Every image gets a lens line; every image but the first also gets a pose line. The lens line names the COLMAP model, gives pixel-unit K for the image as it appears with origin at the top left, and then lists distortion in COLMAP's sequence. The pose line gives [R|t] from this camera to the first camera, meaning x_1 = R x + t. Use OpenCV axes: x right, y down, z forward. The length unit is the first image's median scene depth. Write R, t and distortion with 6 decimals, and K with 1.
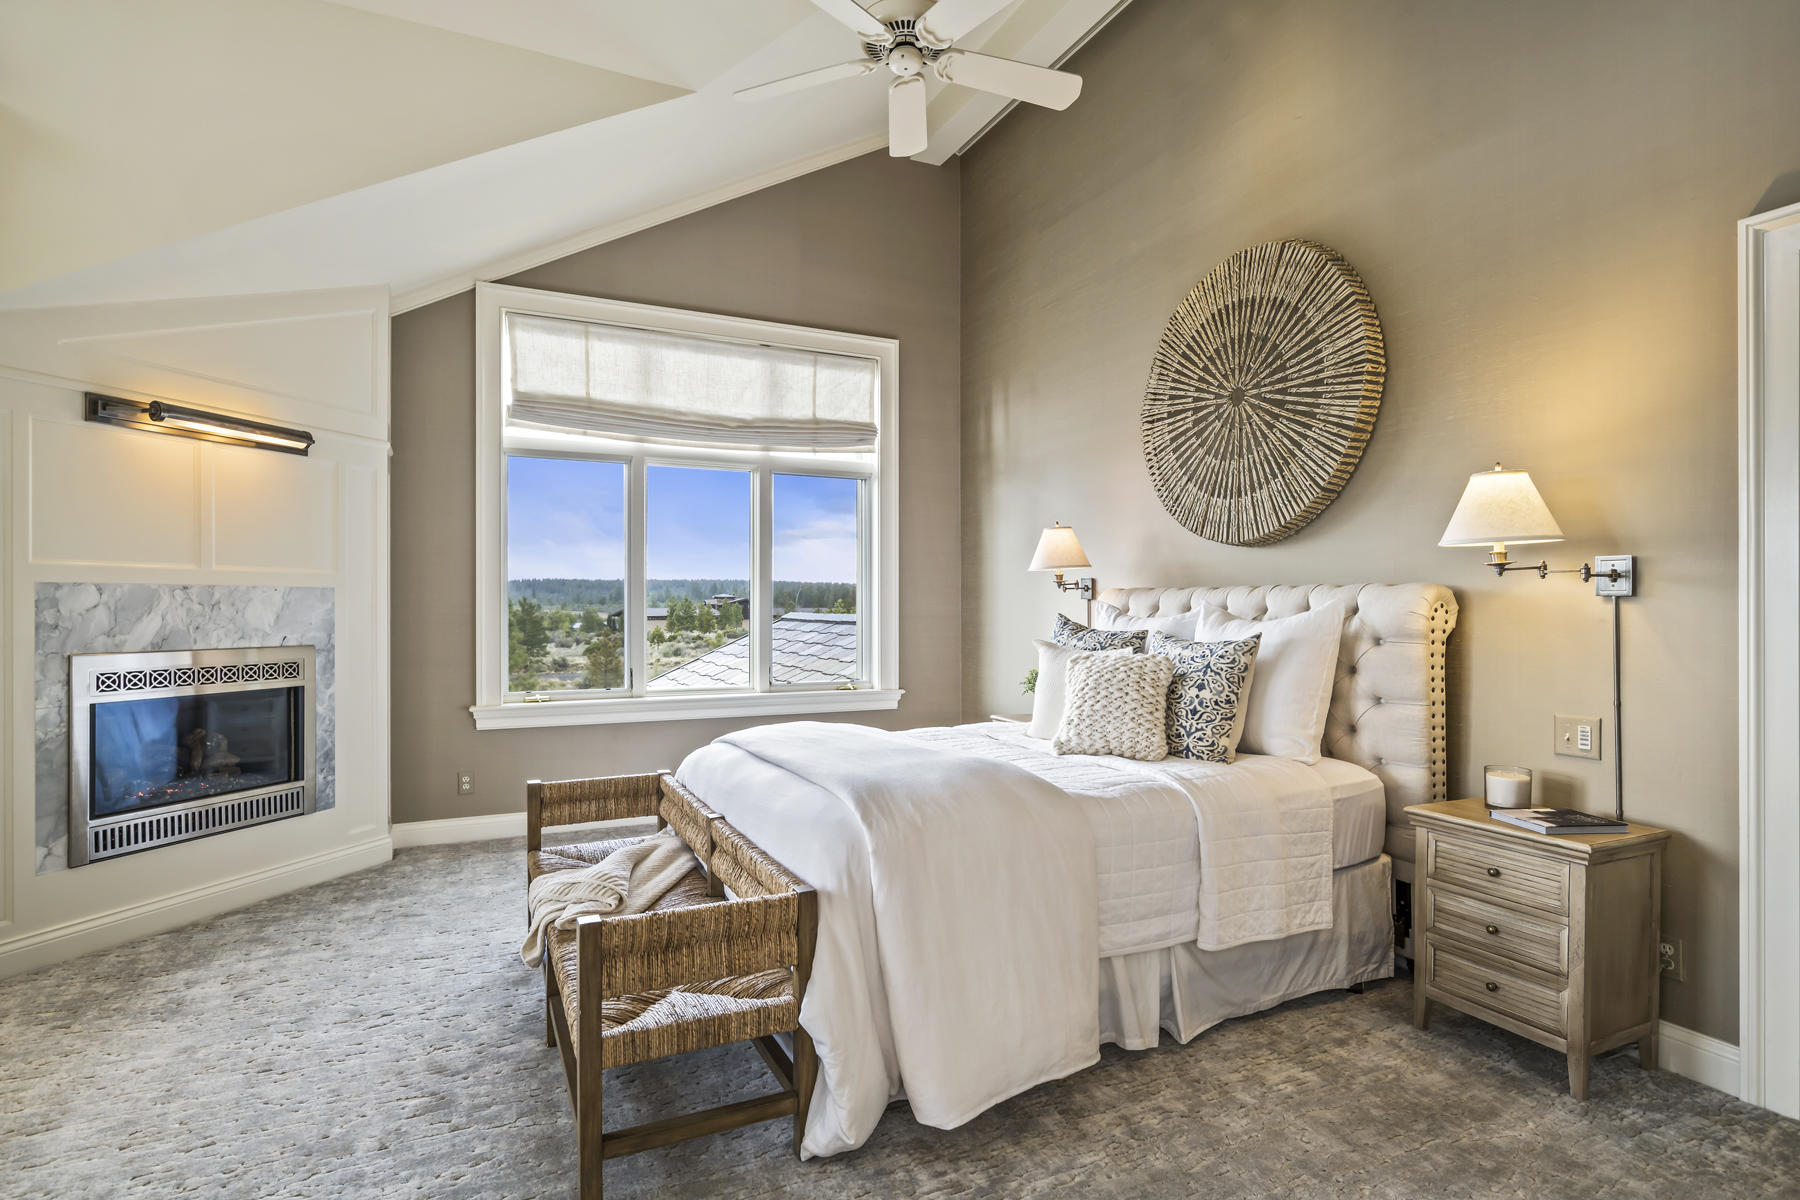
lens RADIAL K [[913.3, 0, 905.5], [0, 913.3, 608.1], [0, 0, 1]] dist [-0.007666, 0.003600]
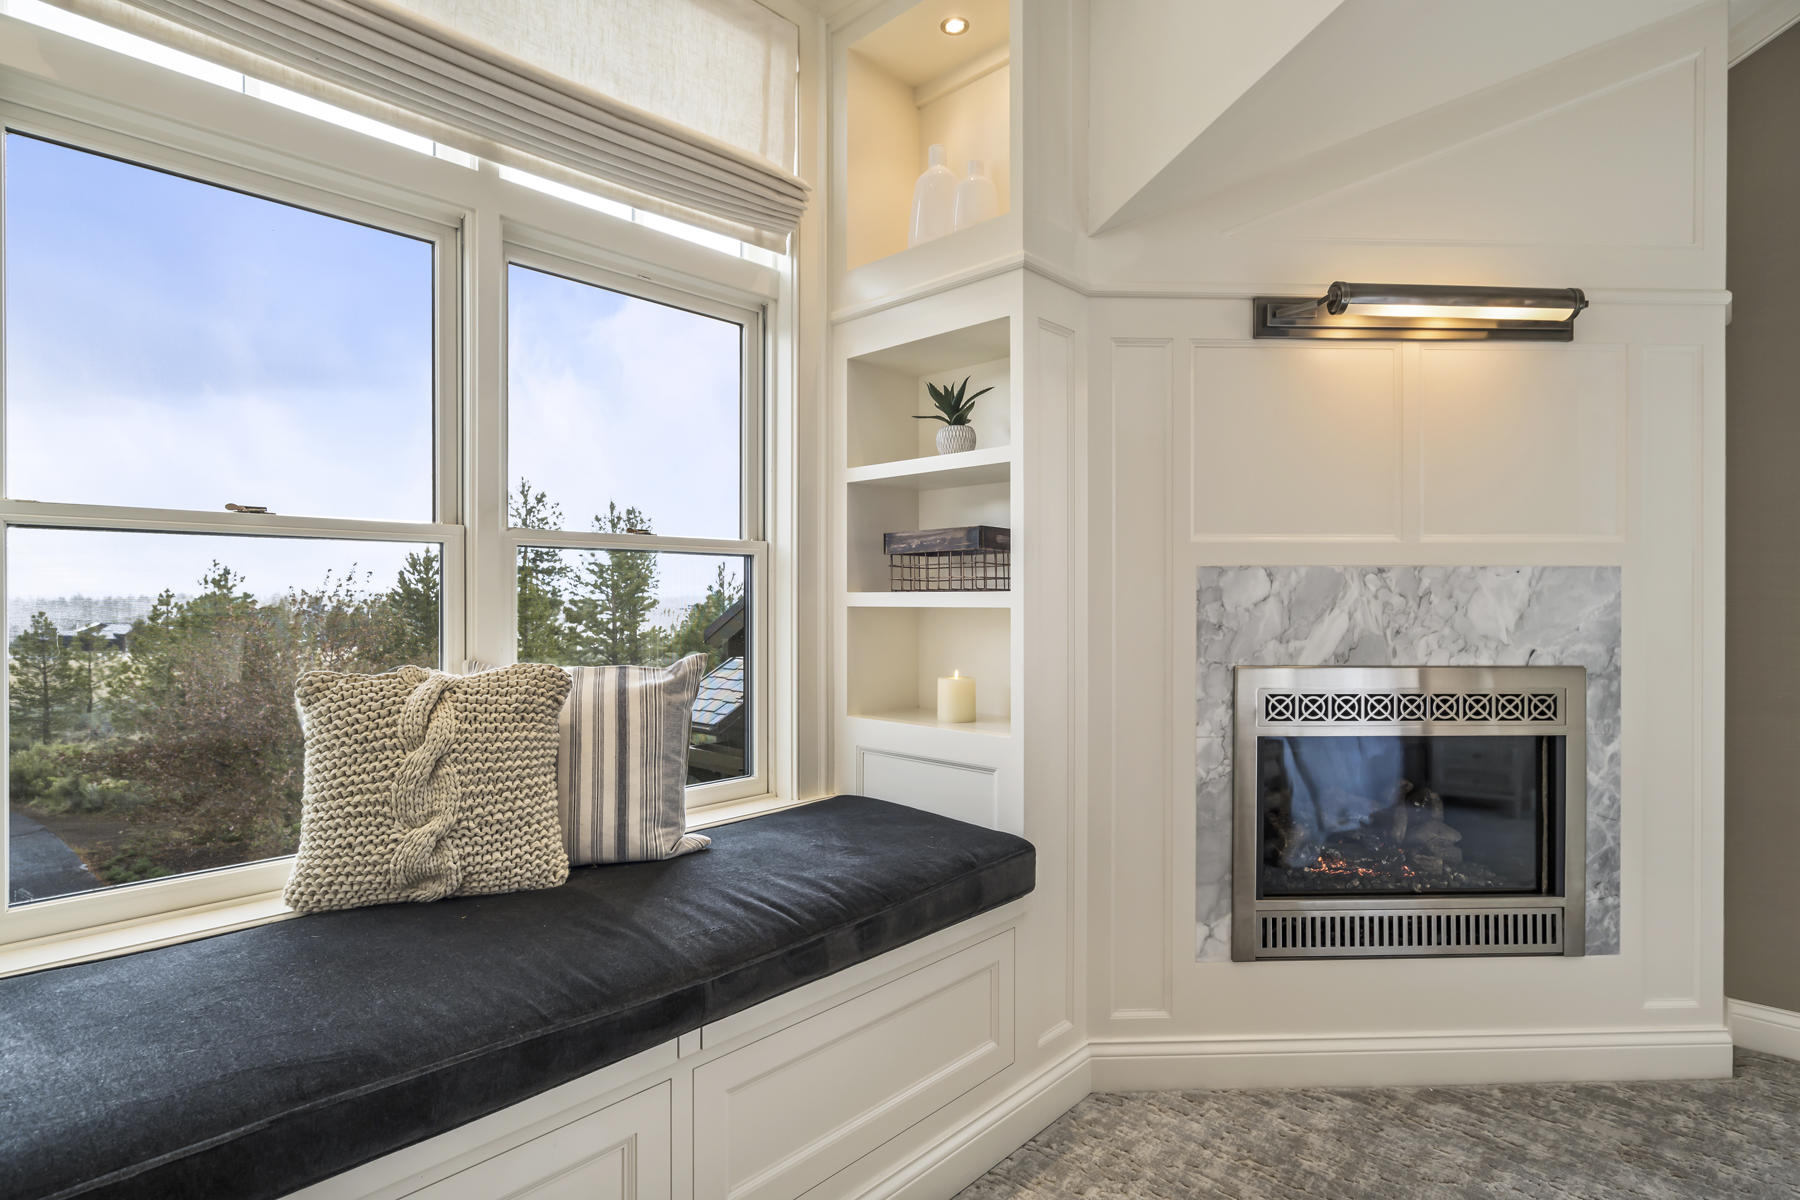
lens RADIAL K [[913.3, 0, 905.9], [0, 913.3, 598.0], [0, 0, 1]] dist [-0.007666, 0.003600]
pose [[0.365579, 0.002774, -0.930776, -0.332483], [-0.002460, 0.999995, 0.002014, -0.003425], [0.930777, 0.001554, 0.365584, 0.480767]]
